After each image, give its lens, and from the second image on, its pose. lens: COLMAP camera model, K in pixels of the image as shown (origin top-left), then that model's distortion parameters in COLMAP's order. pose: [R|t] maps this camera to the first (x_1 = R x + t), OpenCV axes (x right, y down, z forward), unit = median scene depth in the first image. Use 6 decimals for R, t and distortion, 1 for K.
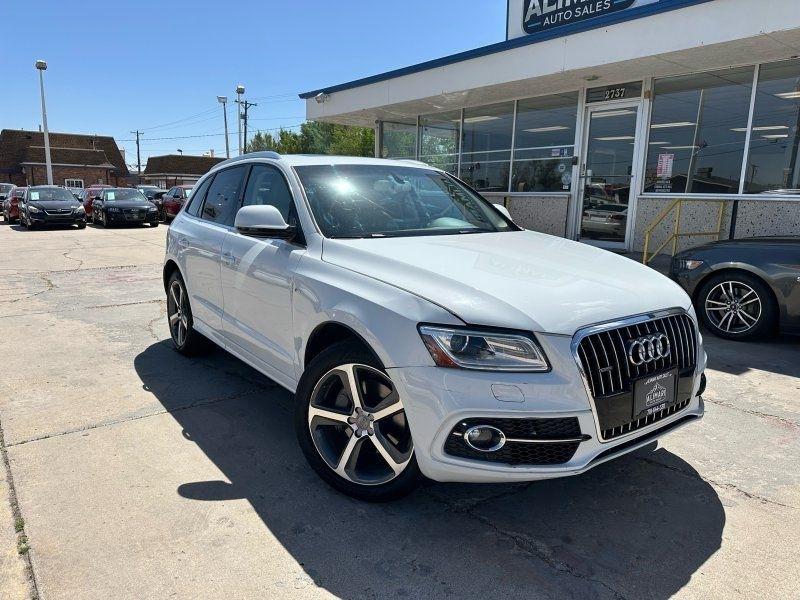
lens RADIAL K [[575.0, 0, 400.0], [0, 575.0, 300.0], [0, 0, 1]] dist [0.040080, -0.034790]
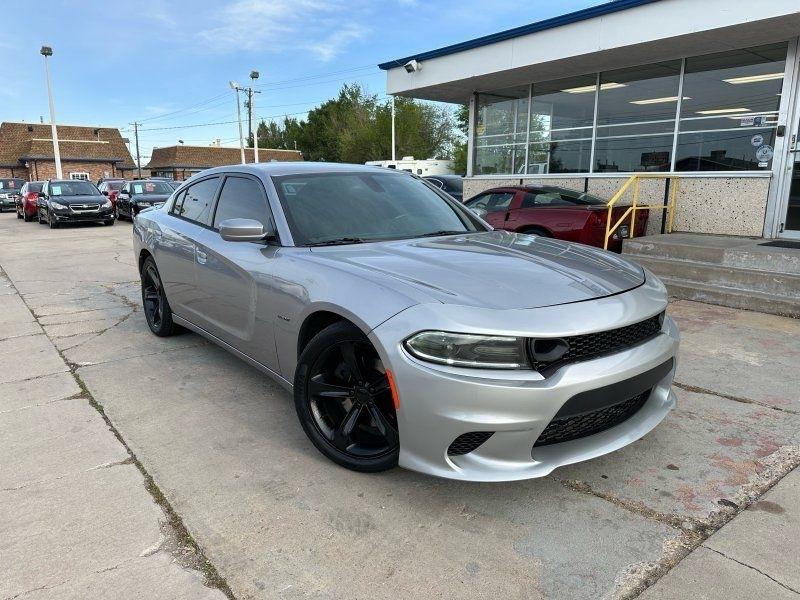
lens RADIAL K [[569.4, 0, 399.7], [0, 569.4, 303.8], [0, 0, 1]] dist [0.003389, -0.003284]
pose [[0.999696, -0.021226, 0.012505, -0.114525], [0.020863, 0.999377, 0.028478, -0.018179], [-0.013102, -0.028208, 0.999516, 0.107355]]
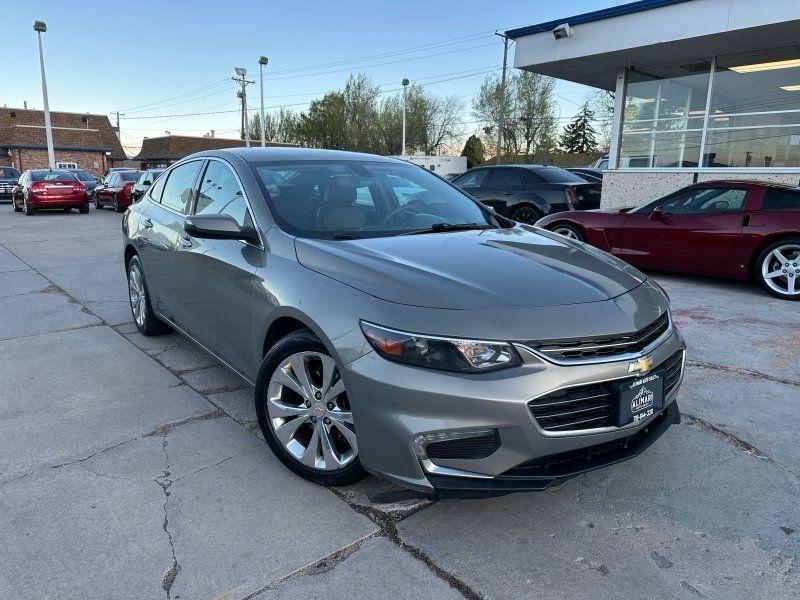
lens RADIAL K [[563.6, 0, 402.8], [0, 563.6, 303.4], [0, 0, 1]] dist [-0.003640, -0.001828]
pose [[0.997850, -0.015365, 0.063719, -0.246552], [0.013130, 0.999289, 0.035345, -0.036743], [-0.064217, -0.034432, 0.997342, 0.226909]]
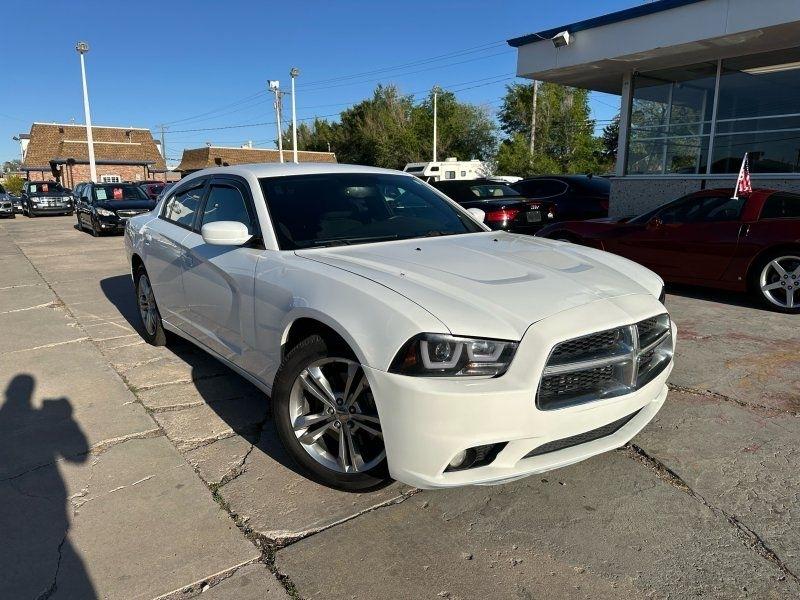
lens RADIAL K [[563.6, 0, 402.8], [0, 563.6, 303.4], [0, 0, 1]] dist [-0.003640, -0.001828]
pose [[0.999822, -0.017573, -0.006800, -0.214071], [0.017738, 0.999529, 0.025026, -0.041373], [0.006357, -0.025142, 0.999664, 0.224658]]
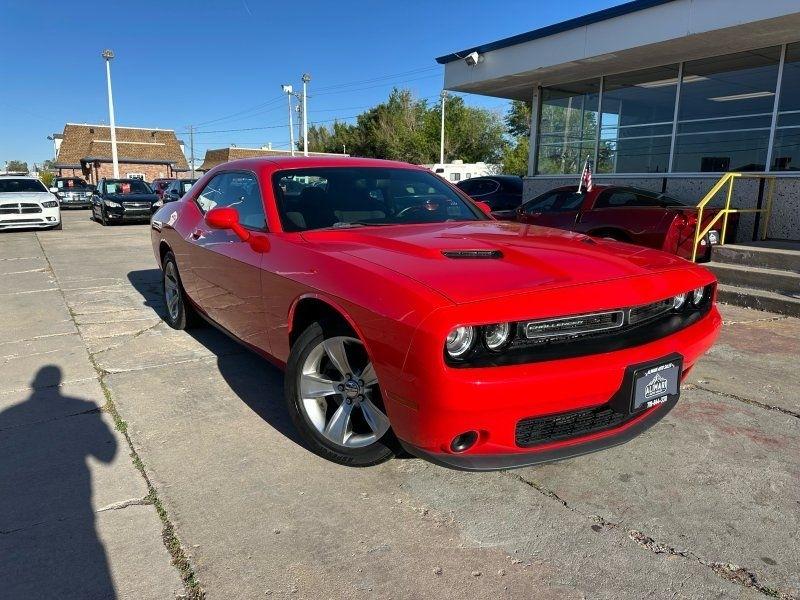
lens RADIAL K [[567.4, 0, 400.0], [0, 567.4, 300.0], [0, 0, 1]] dist [0.003834, -0.001491]
pose [[0.998110, 0.005371, -0.061216, -0.124305], [-0.004580, 0.999904, 0.013061, -0.018669], [0.061280, -0.012756, 0.998039, 0.141277]]
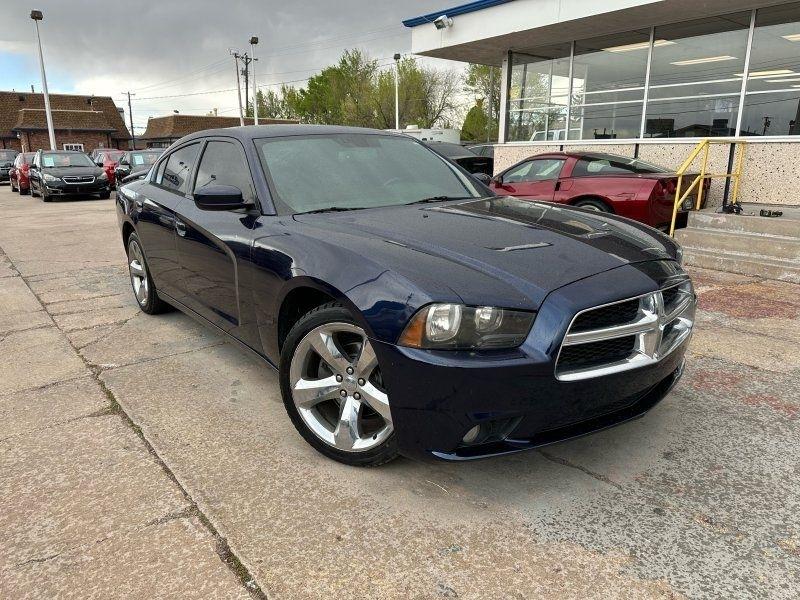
lens RADIAL K [[569.8, 0, 402.5], [0, 569.8, 297.9], [0, 0, 1]] dist [-0.002253, -0.000567]
pose [[0.999368, -0.028779, 0.020888, -0.143632], [0.027295, 0.997300, 0.068172, -0.023522], [-0.022793, -0.067559, 0.997455, 0.145772]]
